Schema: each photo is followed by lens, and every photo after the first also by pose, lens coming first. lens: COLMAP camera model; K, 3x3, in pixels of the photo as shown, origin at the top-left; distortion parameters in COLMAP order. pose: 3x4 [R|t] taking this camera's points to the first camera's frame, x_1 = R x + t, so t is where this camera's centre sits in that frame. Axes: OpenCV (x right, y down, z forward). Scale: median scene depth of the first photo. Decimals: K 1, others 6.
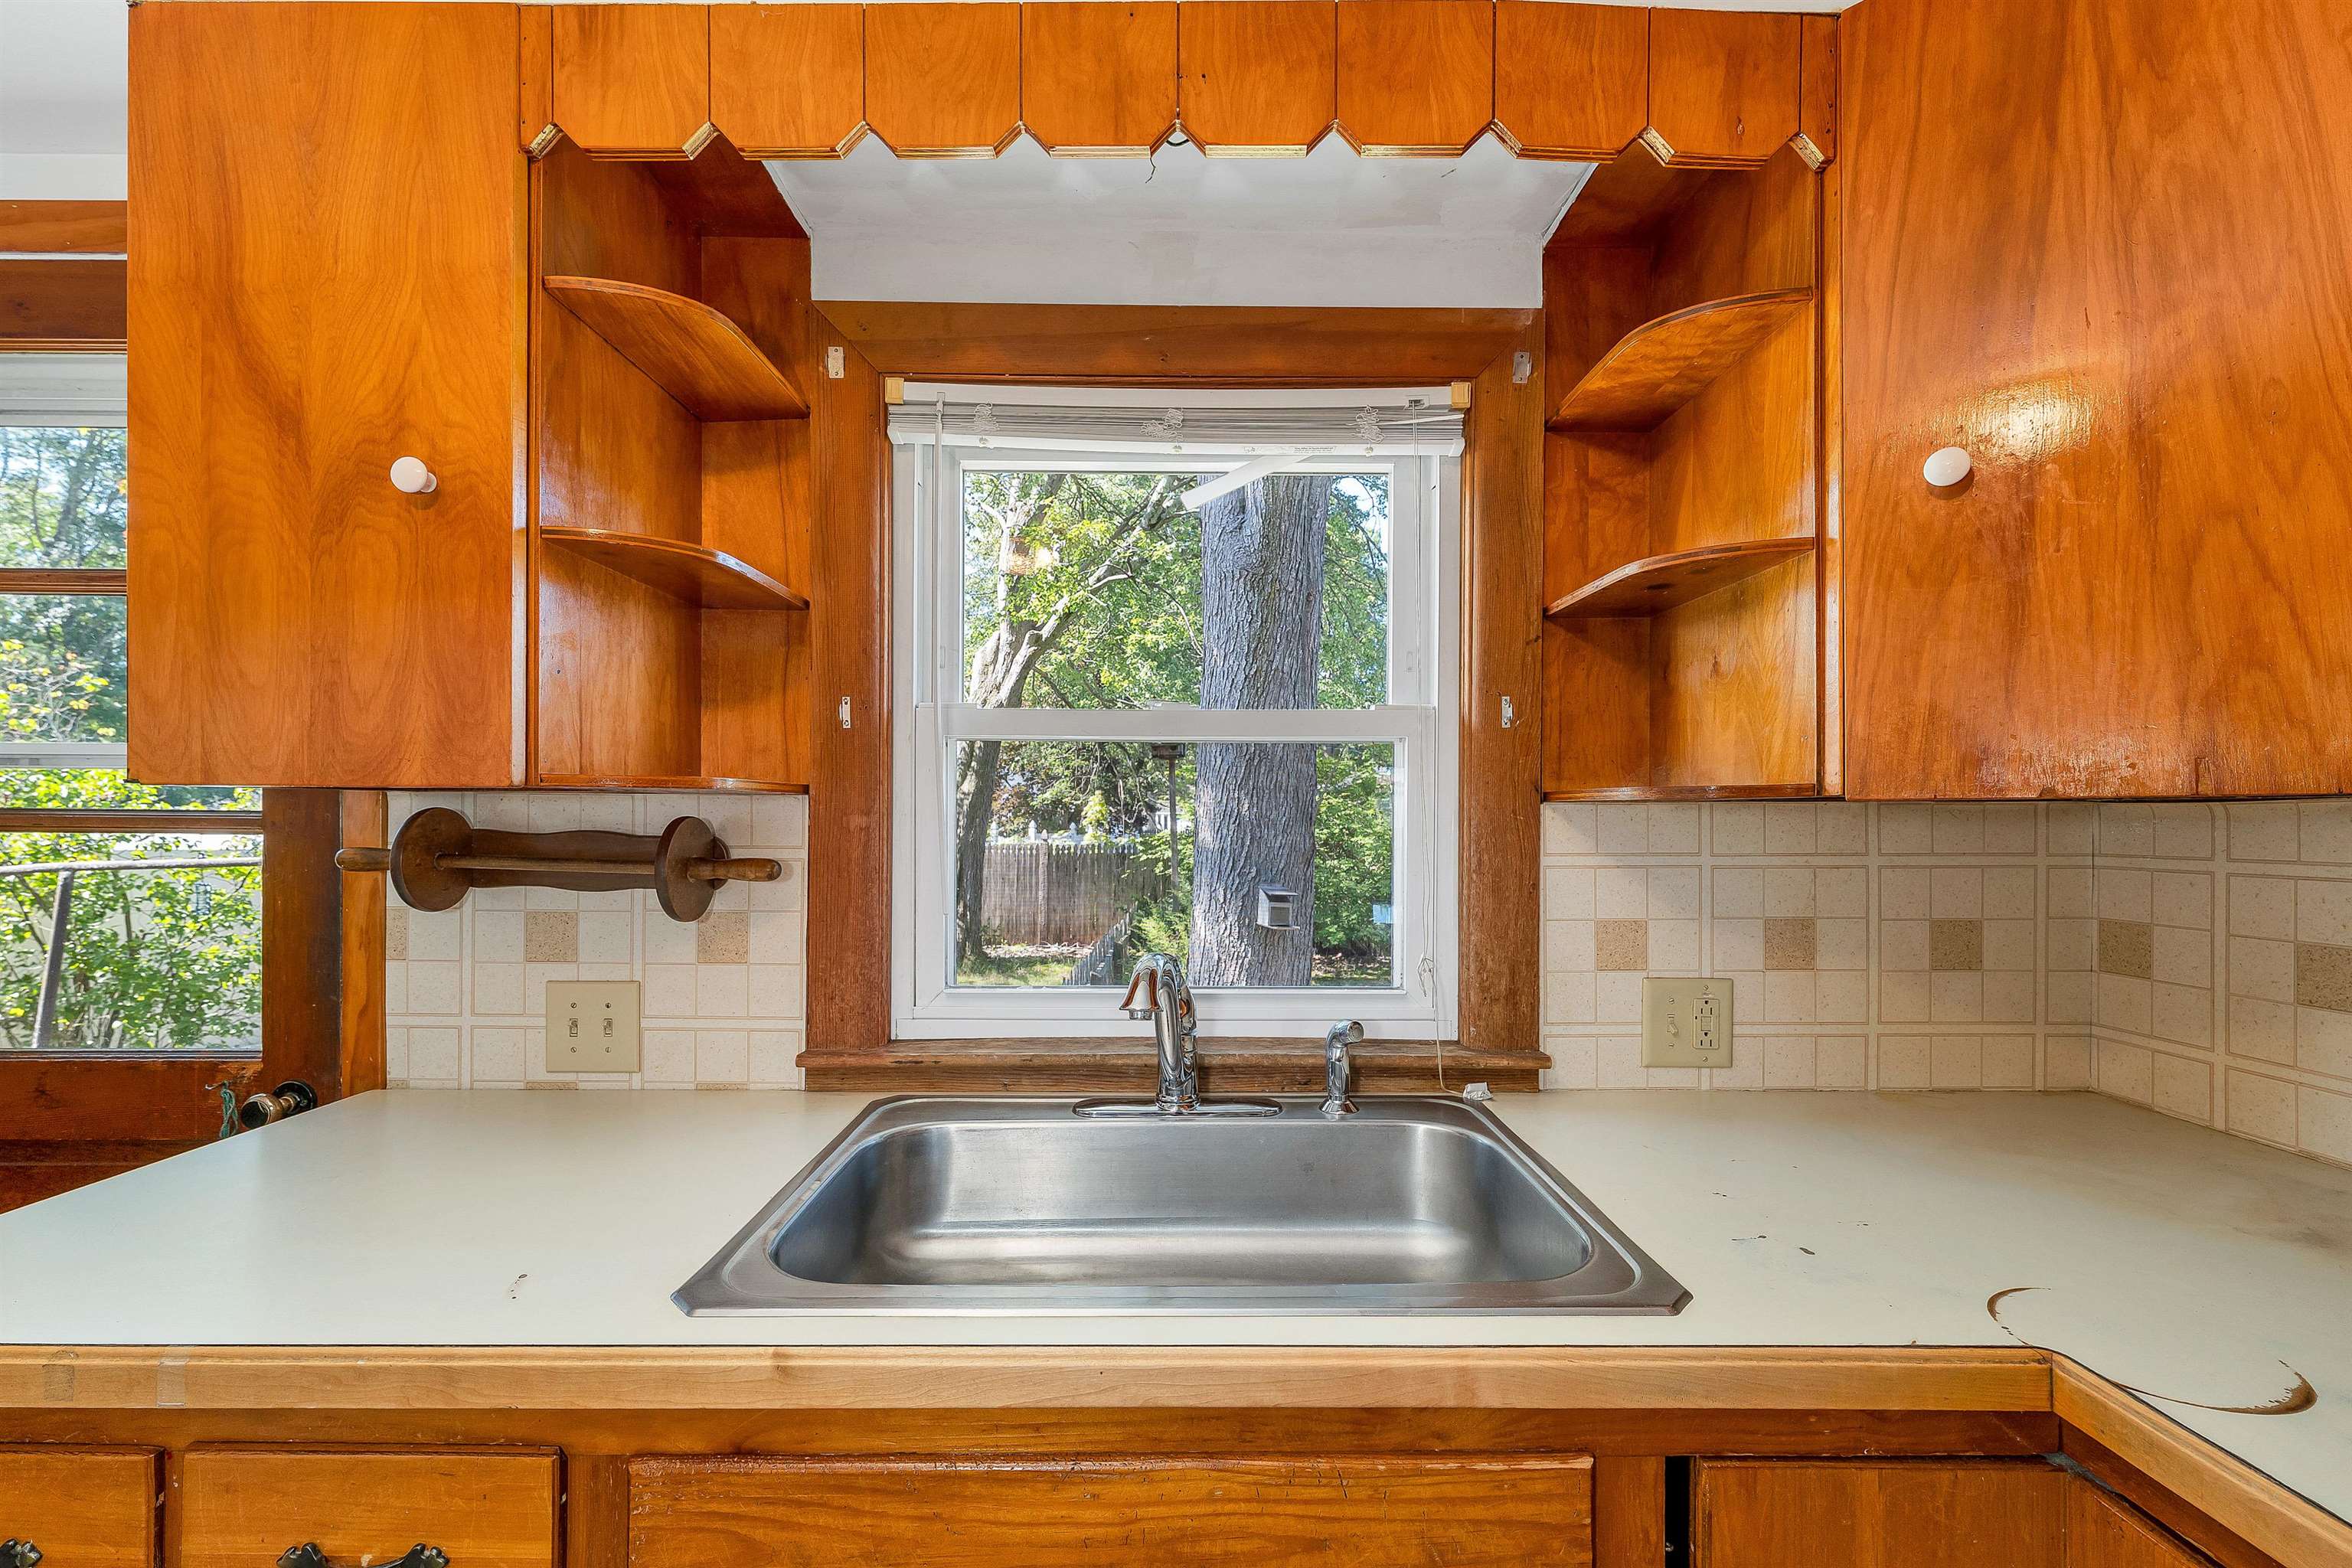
lens RADIAL K [[998.1, 0, 1140.8], [0, 998.1, 818.4], [0, 0, 1]] dist [-0.000301, 0.000867]
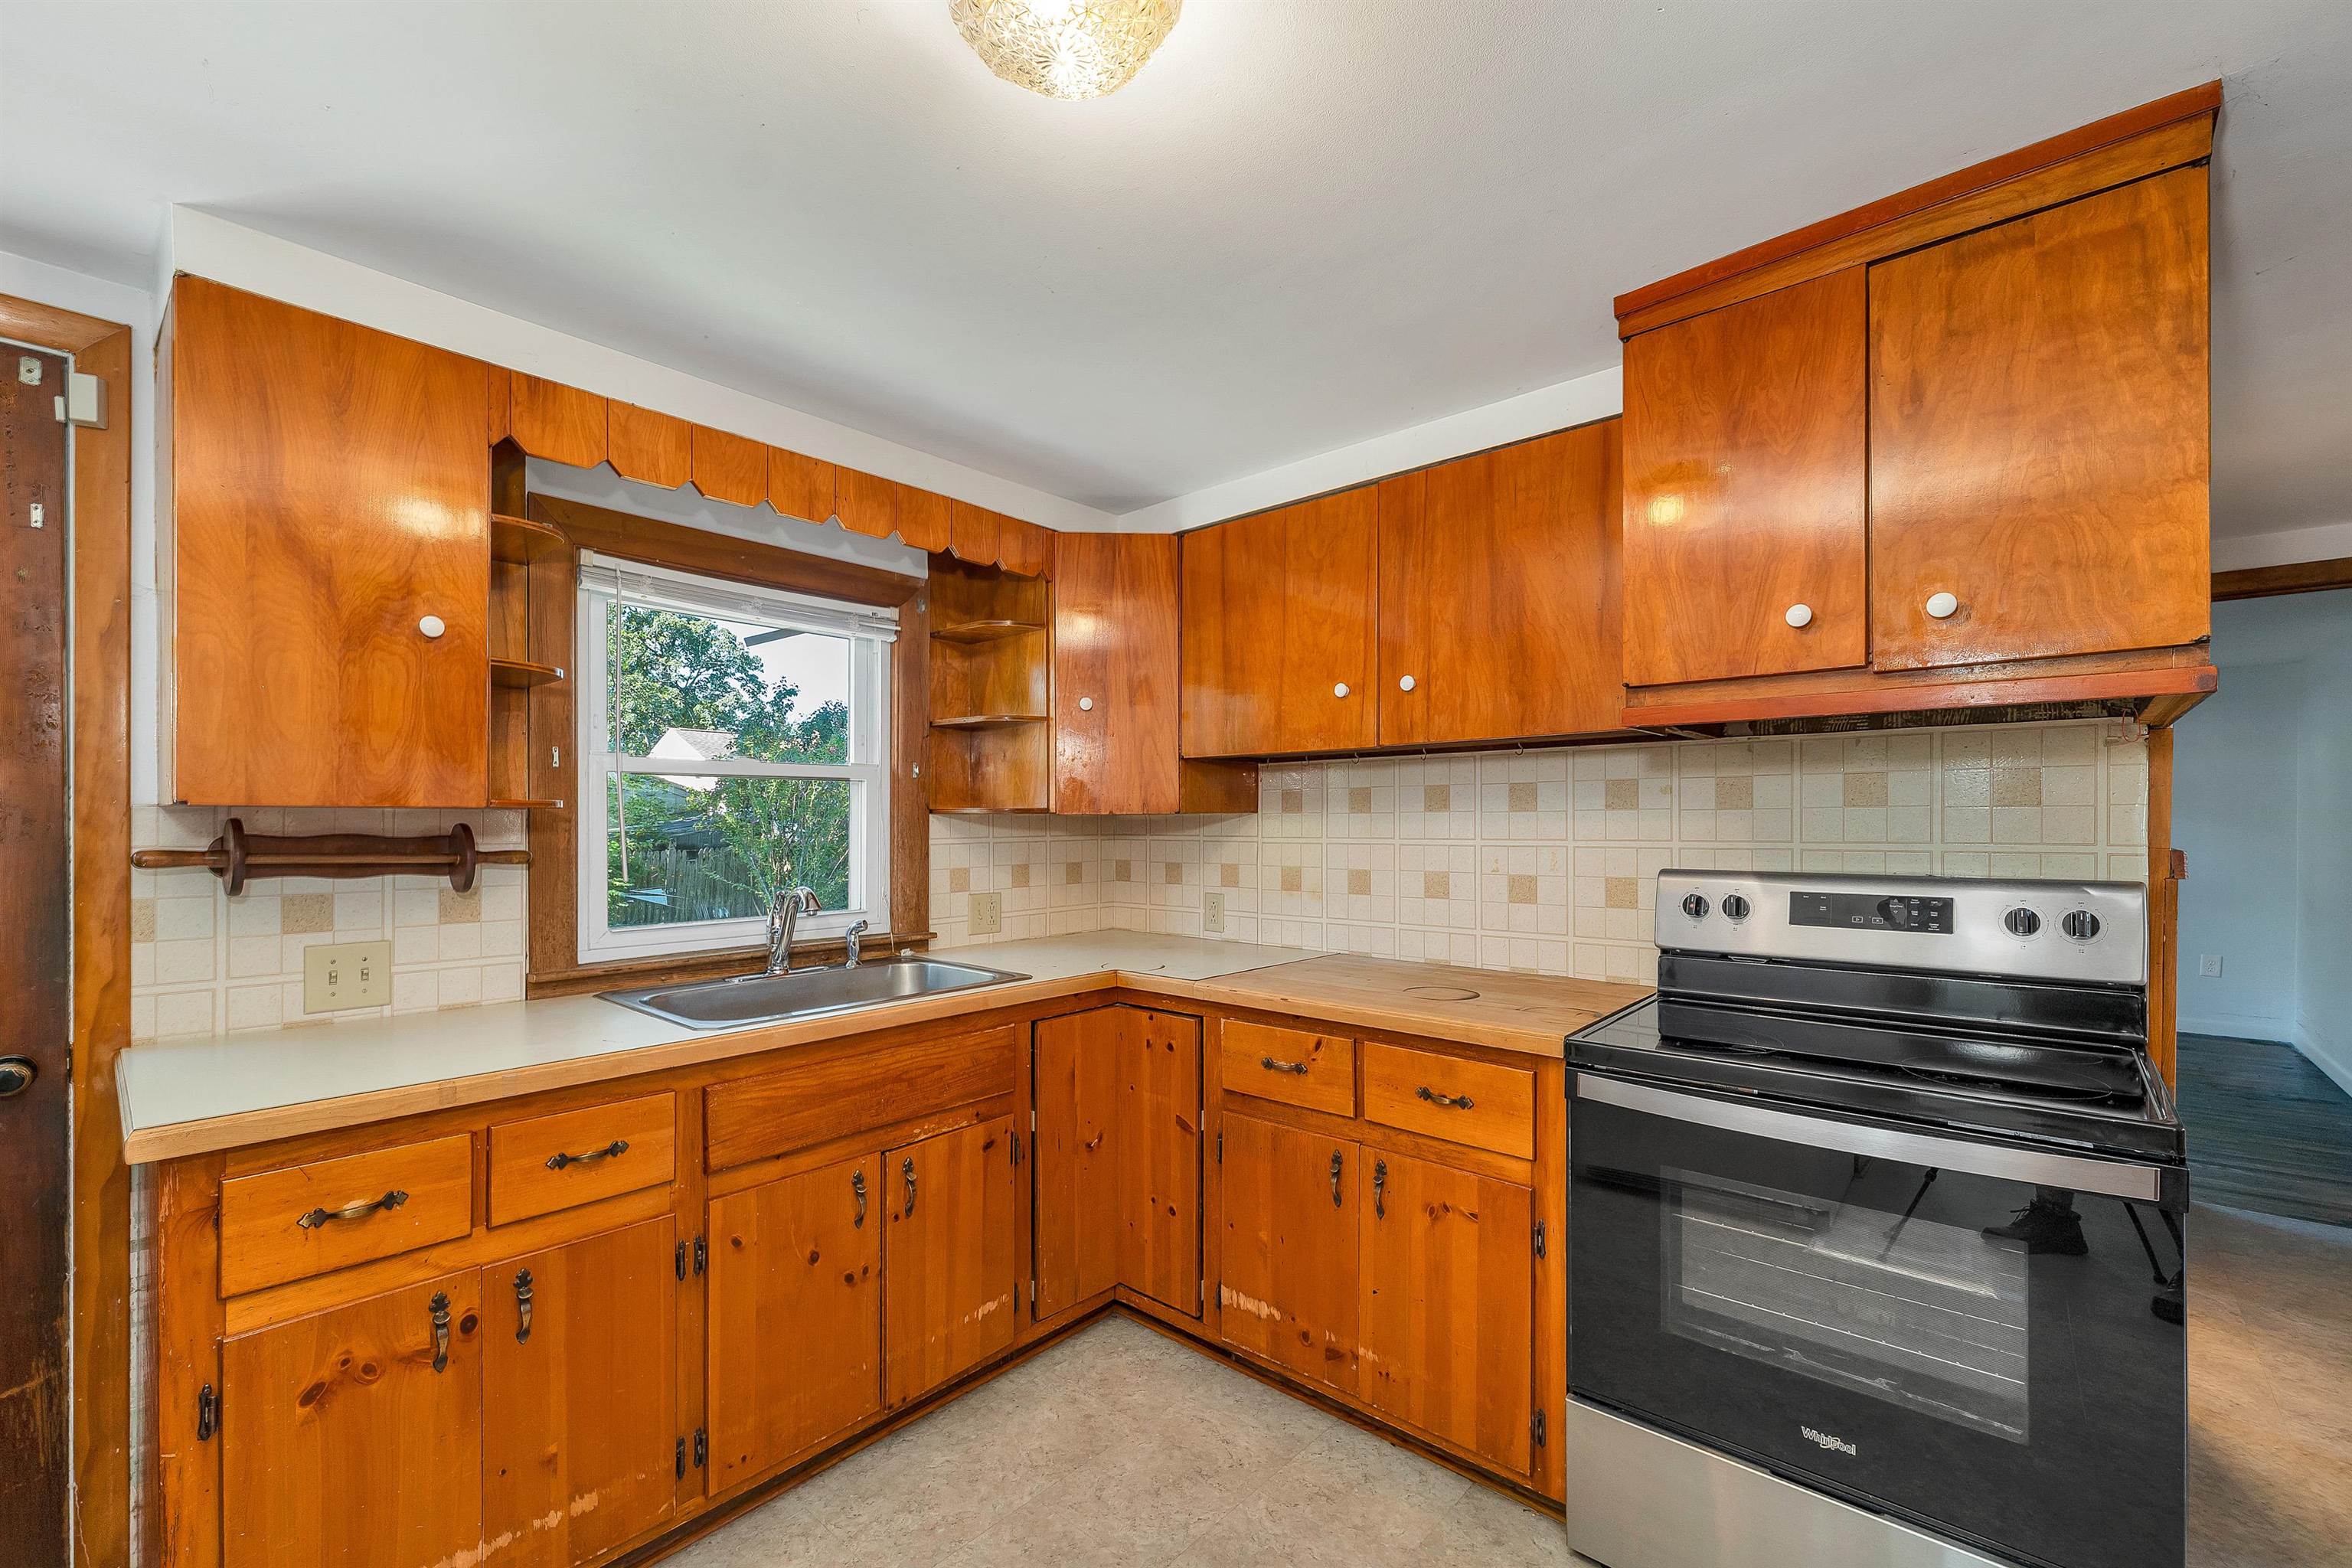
lens RADIAL K [[998.1, 0, 1158.1], [0, 998.1, 818.1], [0, 0, 1]] dist [-0.000301, 0.000867]
pose [[0.673525, -0.003764, 0.739155, -0.837684], [0.003759, 0.999992, 0.001667, -0.008368], [-0.739155, 0.001656, 0.673534, -0.782233]]
